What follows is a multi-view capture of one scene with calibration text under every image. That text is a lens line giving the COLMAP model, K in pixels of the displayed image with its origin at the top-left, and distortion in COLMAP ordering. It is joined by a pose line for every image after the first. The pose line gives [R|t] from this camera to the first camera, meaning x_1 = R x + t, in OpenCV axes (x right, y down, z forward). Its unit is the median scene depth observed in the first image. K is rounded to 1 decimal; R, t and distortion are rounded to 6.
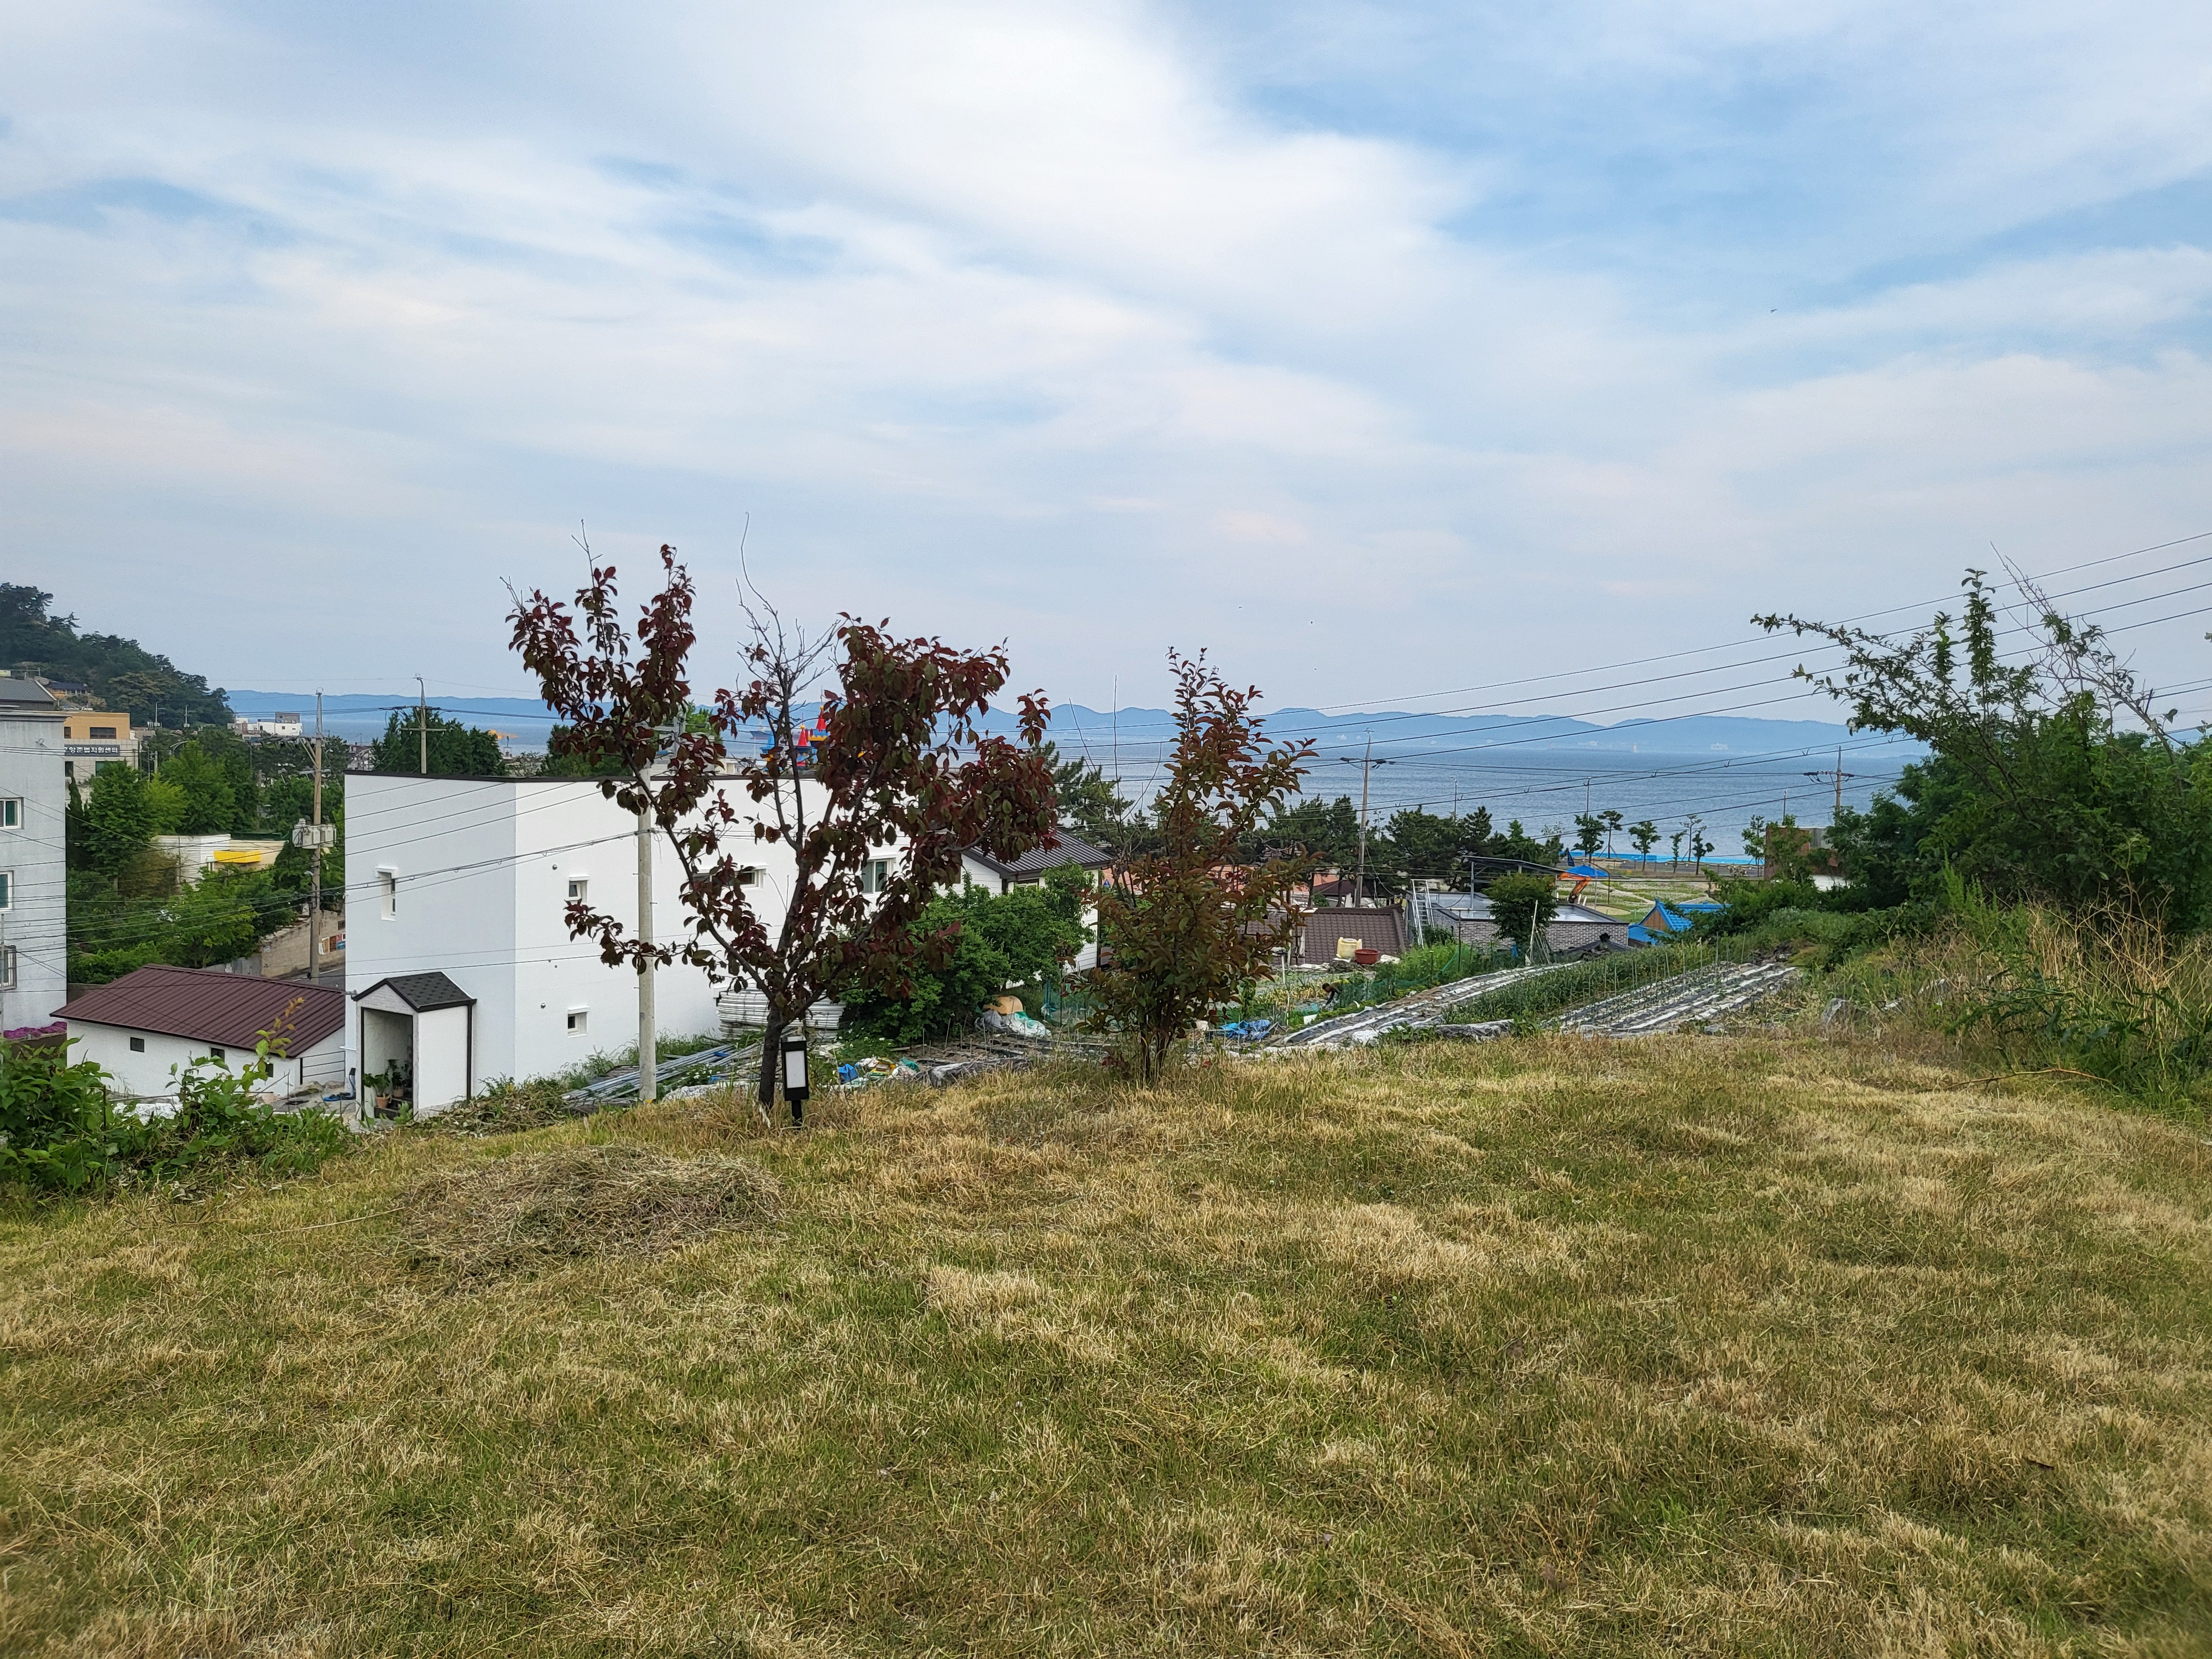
lens RADIAL K [[1719.1, 0, 1112.9], [0, 1719.1, 828.8], [0, 0, 1]] dist [-0.005487, 0.051156]
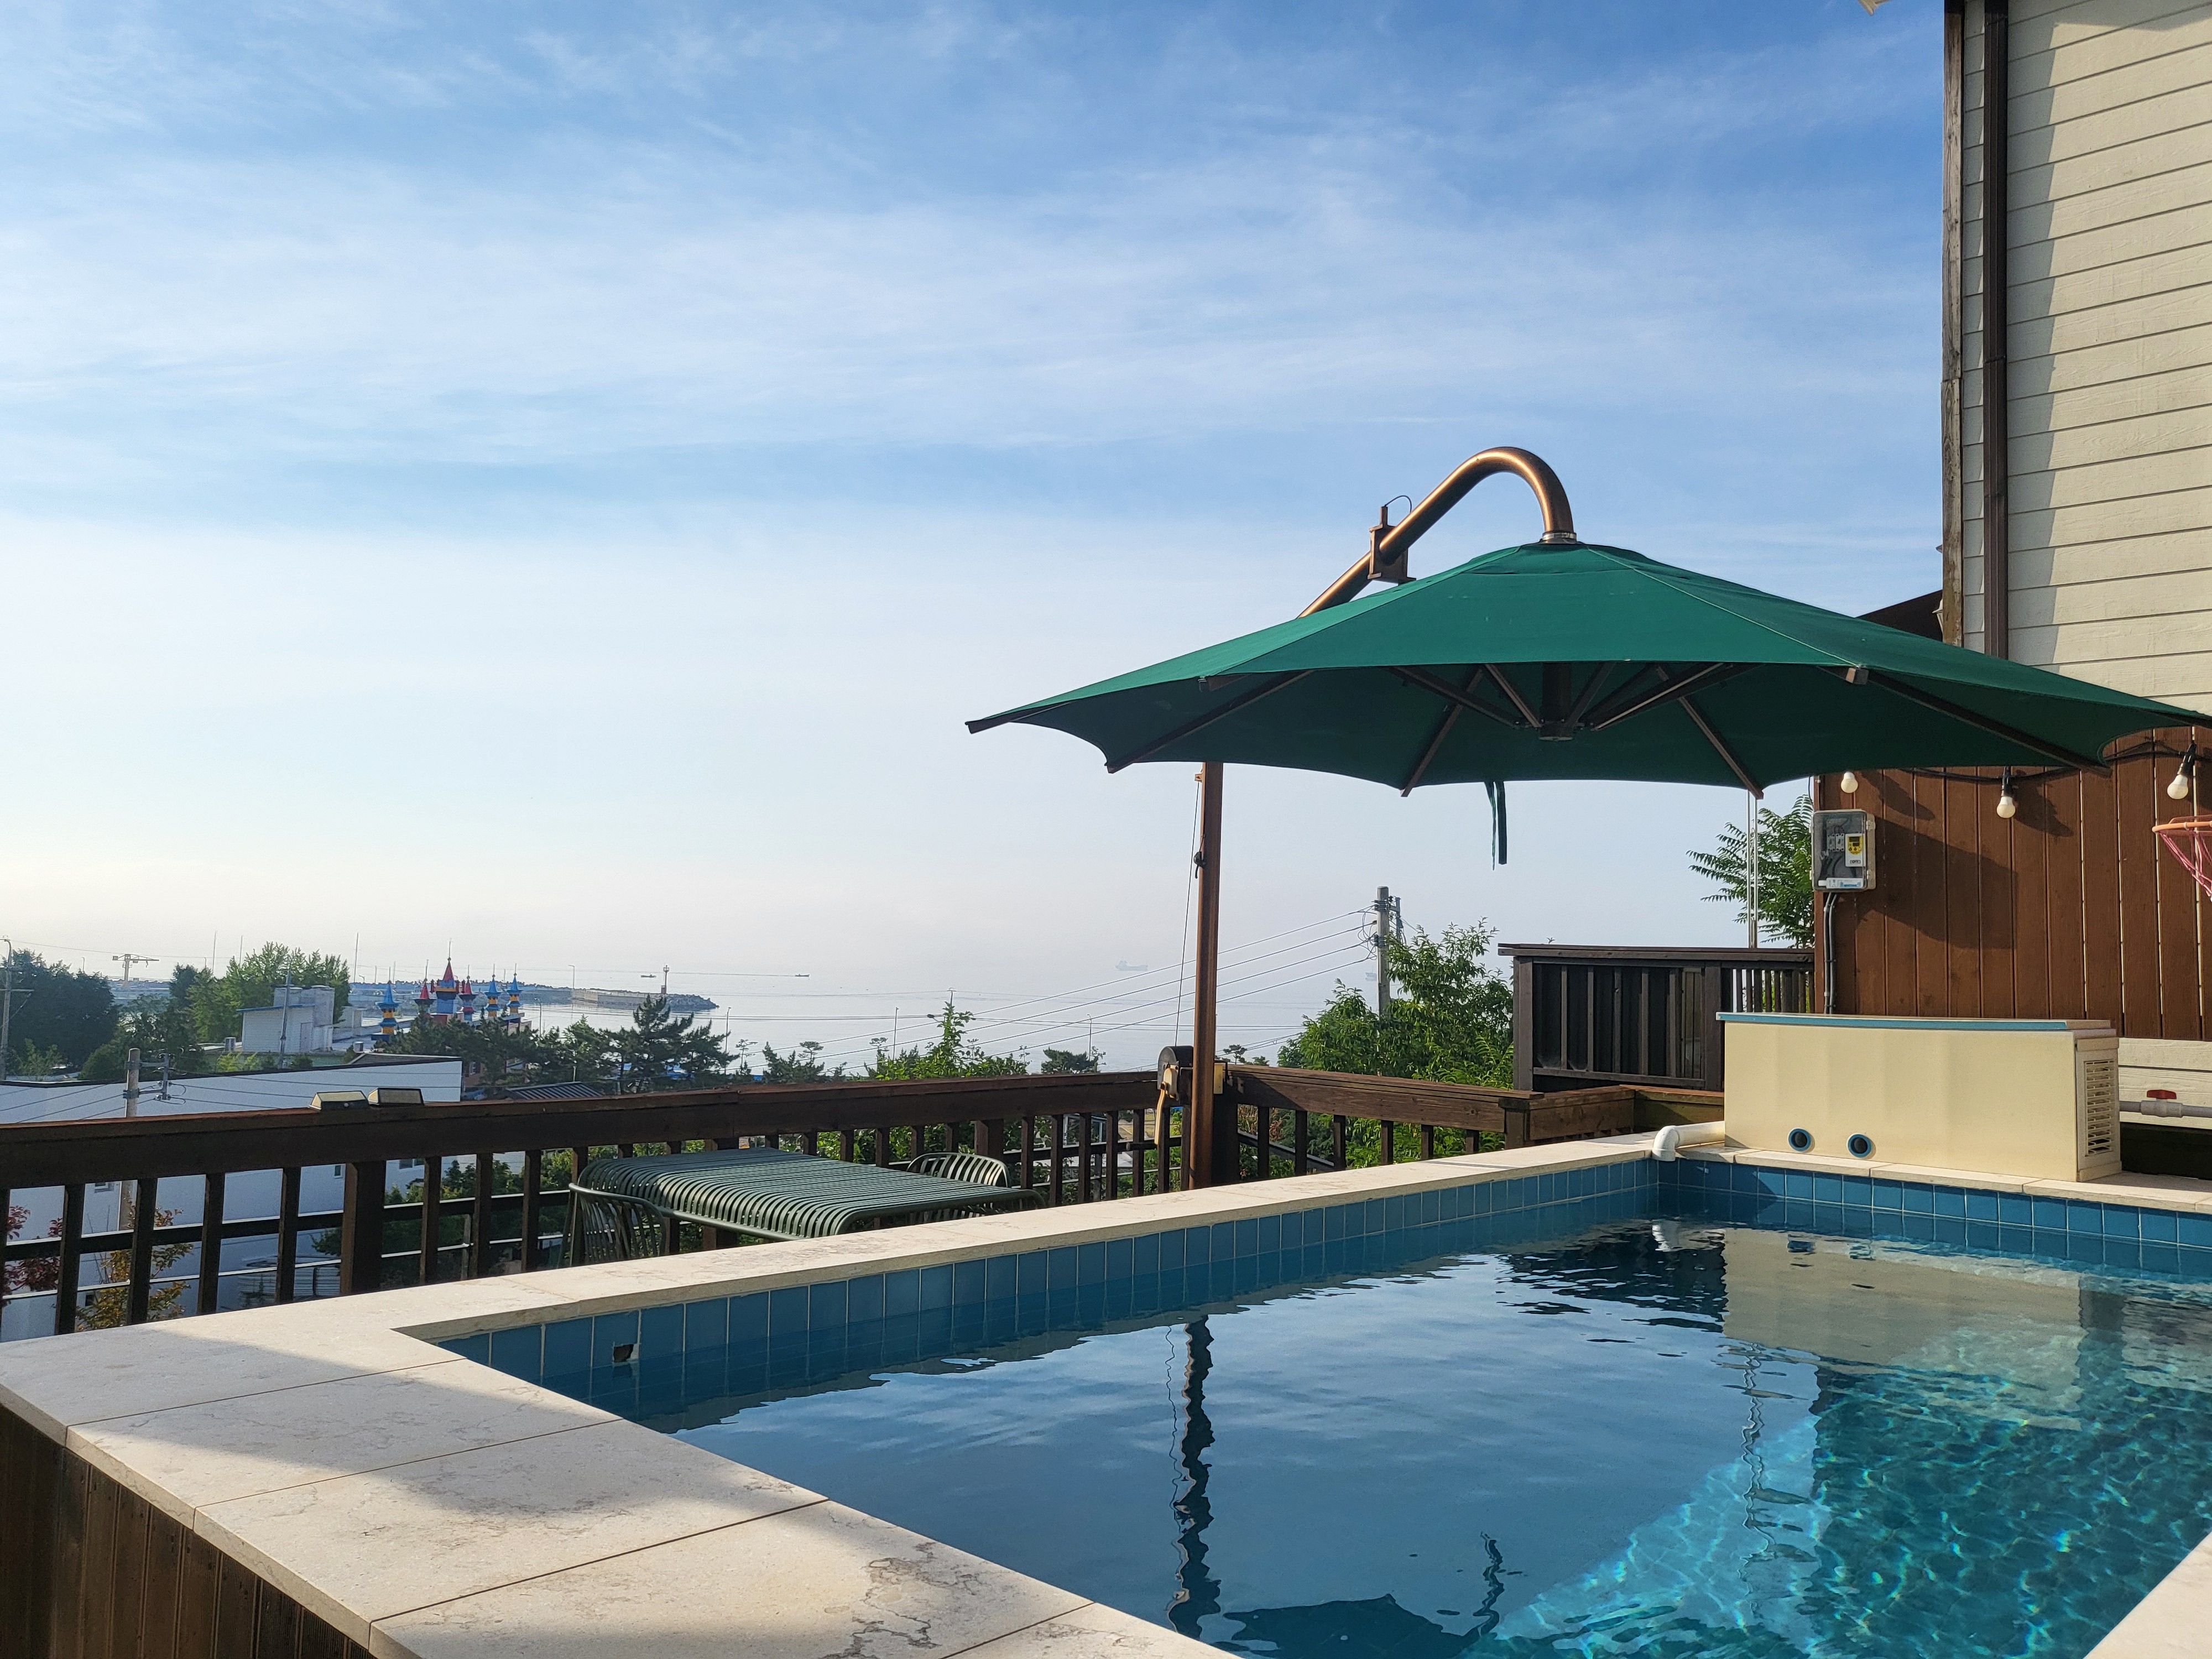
lens RADIAL K [[1719.1, 0, 1119.5], [0, 1719.1, 829.6], [0, 0, 1]] dist [-0.005487, 0.051156]
pose [[0.985510, 0.014732, 0.168976, 0.053972], [0.006765, 0.992014, -0.125943, -0.015807], [-0.169482, 0.125261, 0.977540, -0.090964]]
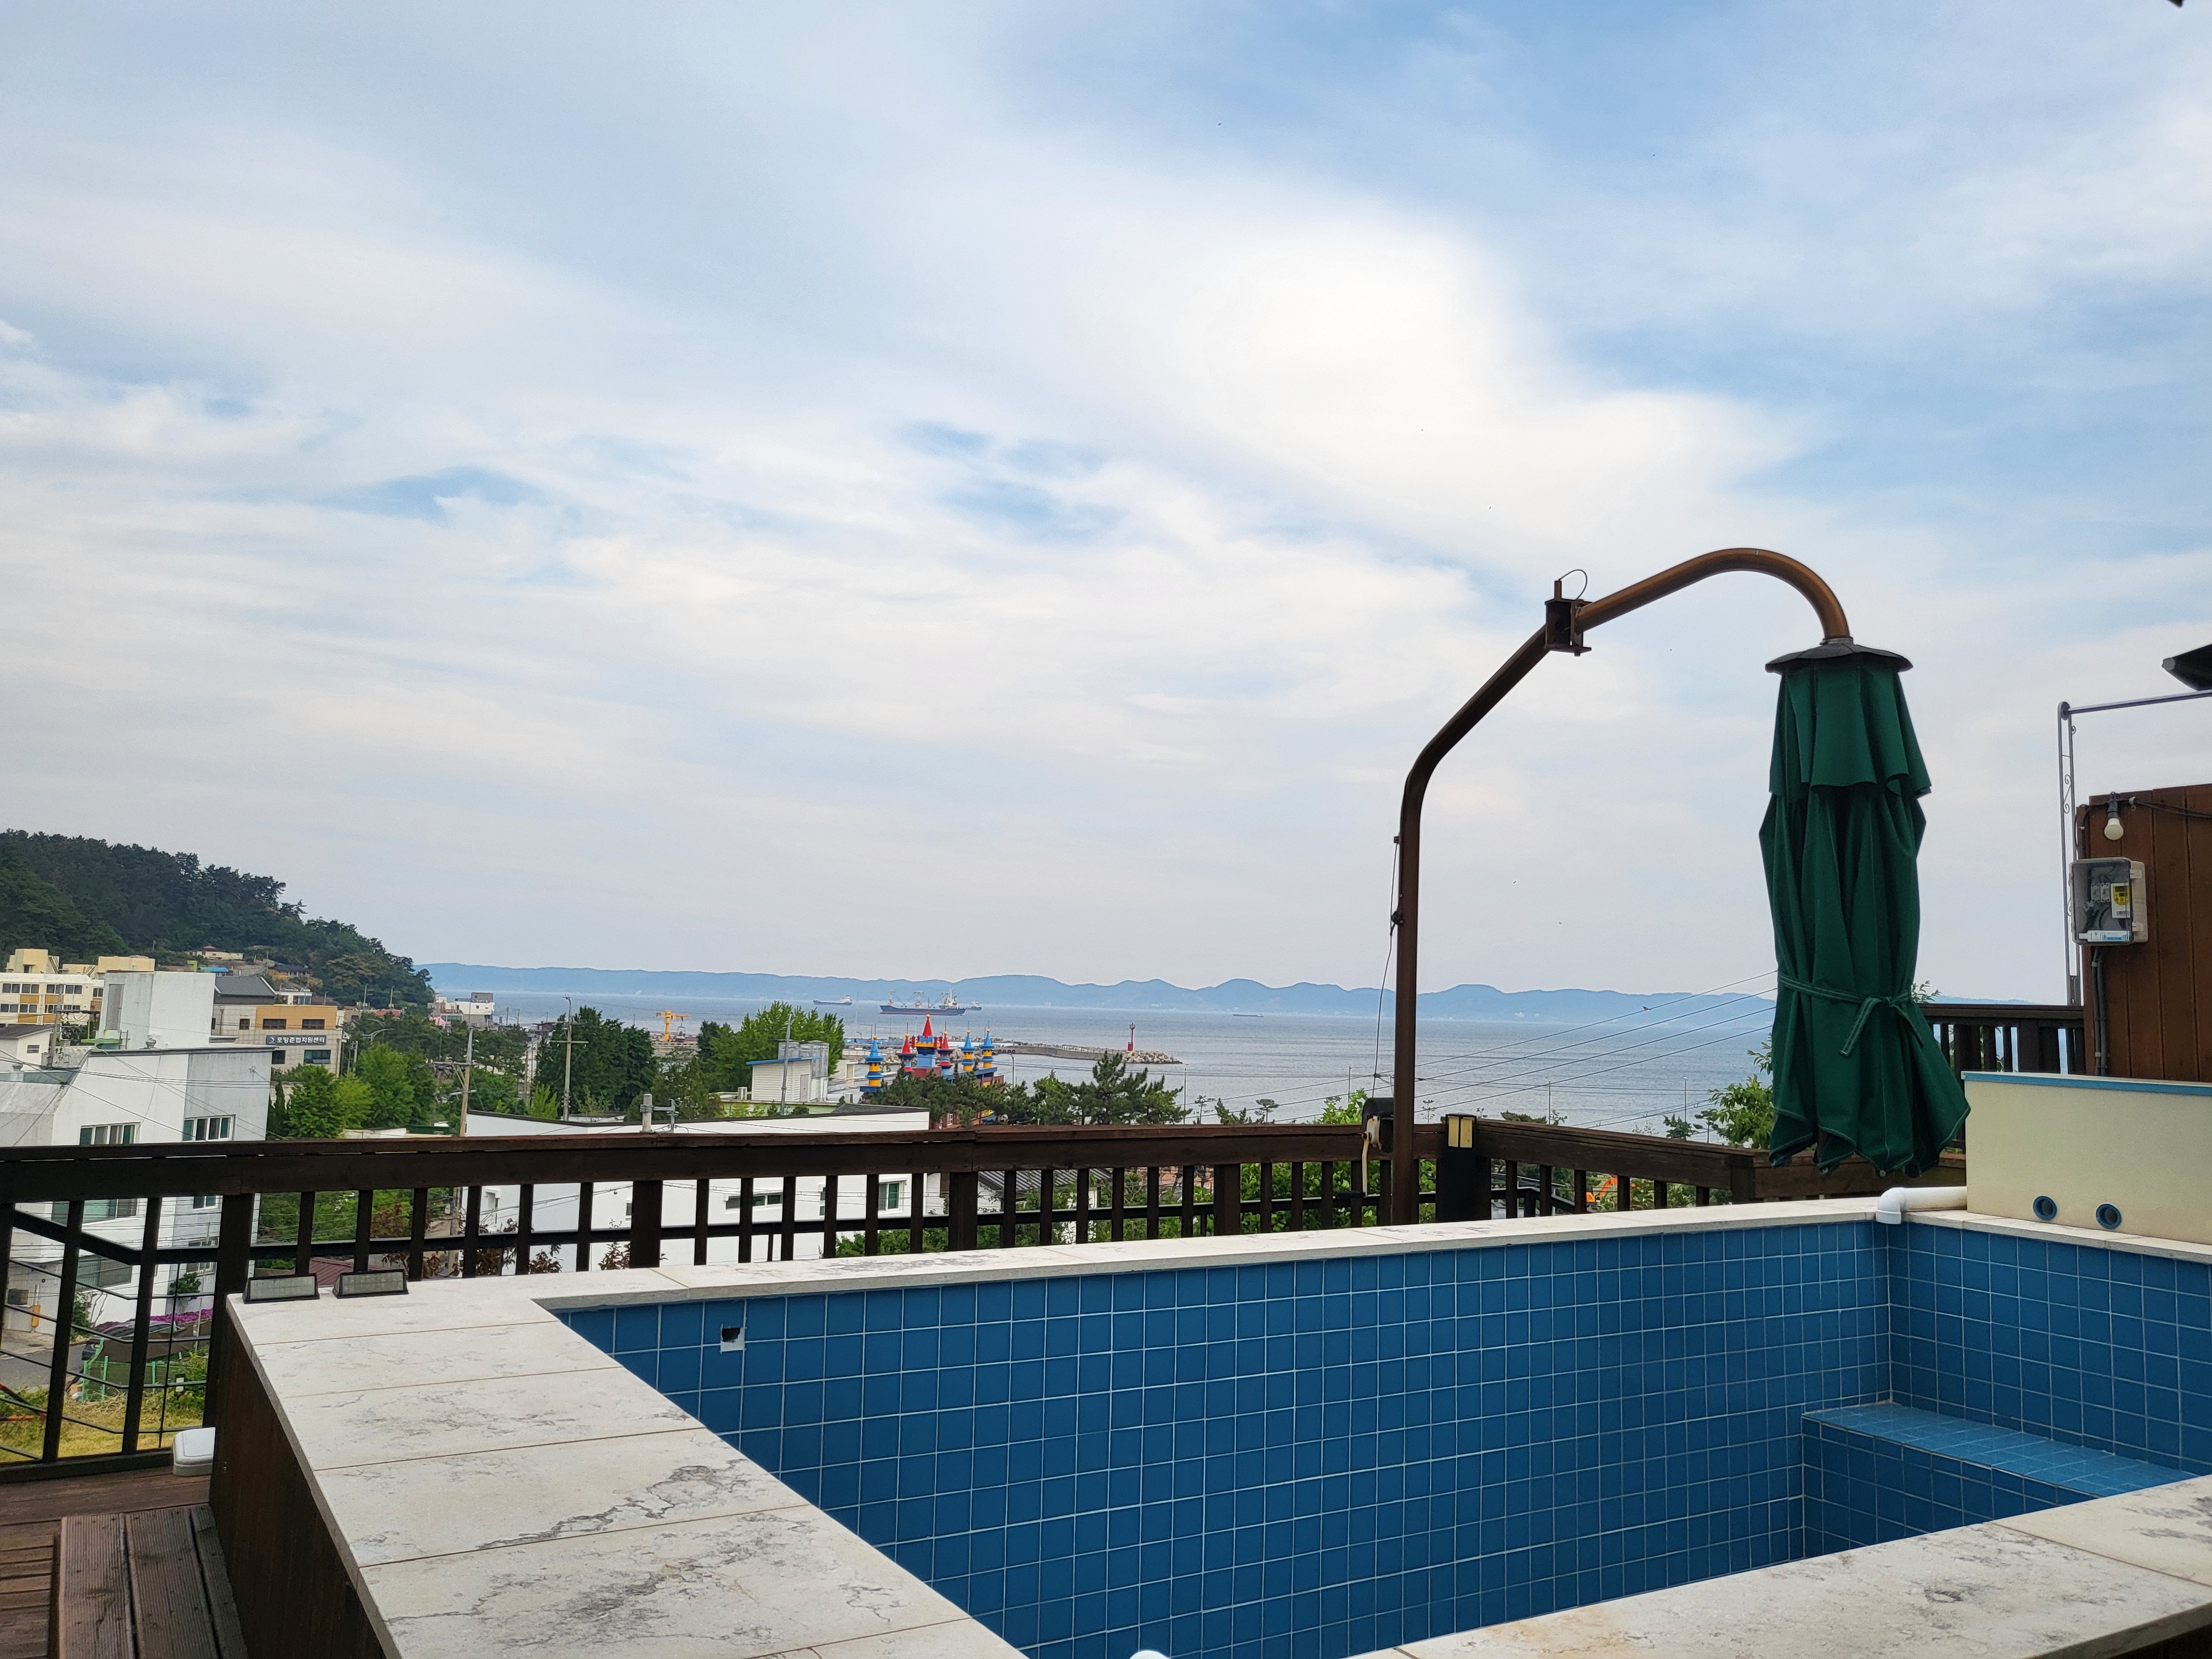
lens RADIAL K [[1719.1, 0, 1109.0], [0, 1719.1, 810.4], [0, 0, 1]] dist [-0.005487, 0.051156]
pose [[0.994920, -0.008590, -0.100306, 0.061106], [-0.008572, 0.985506, -0.169422, -0.015556], [0.100307, 0.169421, 0.980426, -0.095282]]
